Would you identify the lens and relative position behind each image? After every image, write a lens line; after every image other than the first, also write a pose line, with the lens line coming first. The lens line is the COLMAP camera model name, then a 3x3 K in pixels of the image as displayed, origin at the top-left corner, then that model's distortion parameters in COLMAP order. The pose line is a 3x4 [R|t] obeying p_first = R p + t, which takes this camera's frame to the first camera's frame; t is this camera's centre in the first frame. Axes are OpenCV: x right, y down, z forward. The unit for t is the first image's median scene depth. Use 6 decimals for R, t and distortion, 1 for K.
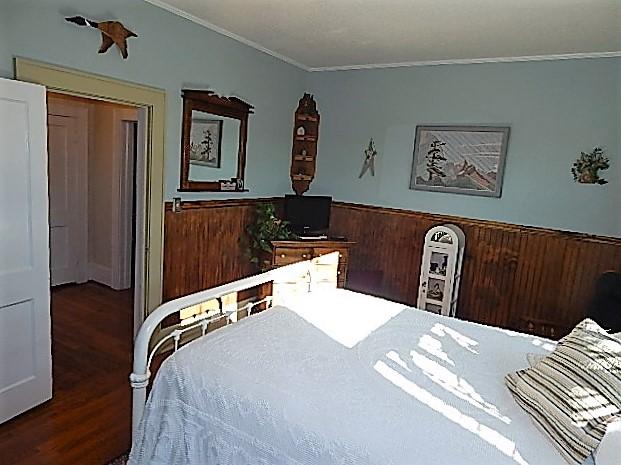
lens RADIAL K [[418.3, 0, 310.5], [0, 418.3, 232.5], [0, 0, 1]] dist [0.035097, -0.002458]
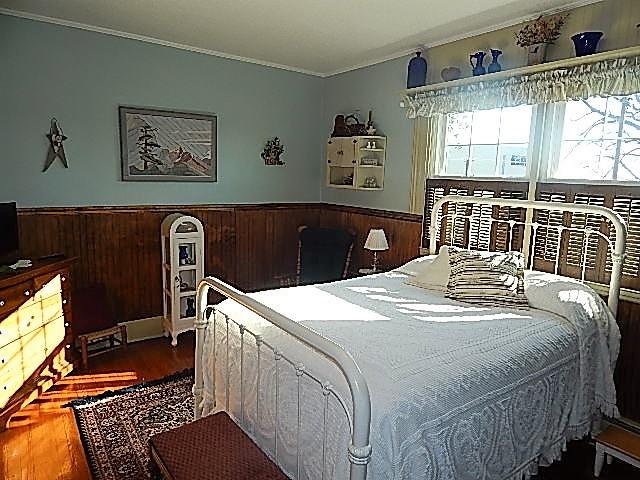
lens RADIAL K [[431.1, 0, 320.0], [0, 431.1, 240.0], [0, 0, 1]] dist [0.035097, -0.002458]
pose [[0.412758, -0.212629, 0.885675, -0.445189], [0.151083, 0.974883, 0.163635, -0.075449], [-0.898223, 0.066269, 0.434515, 0.274310]]
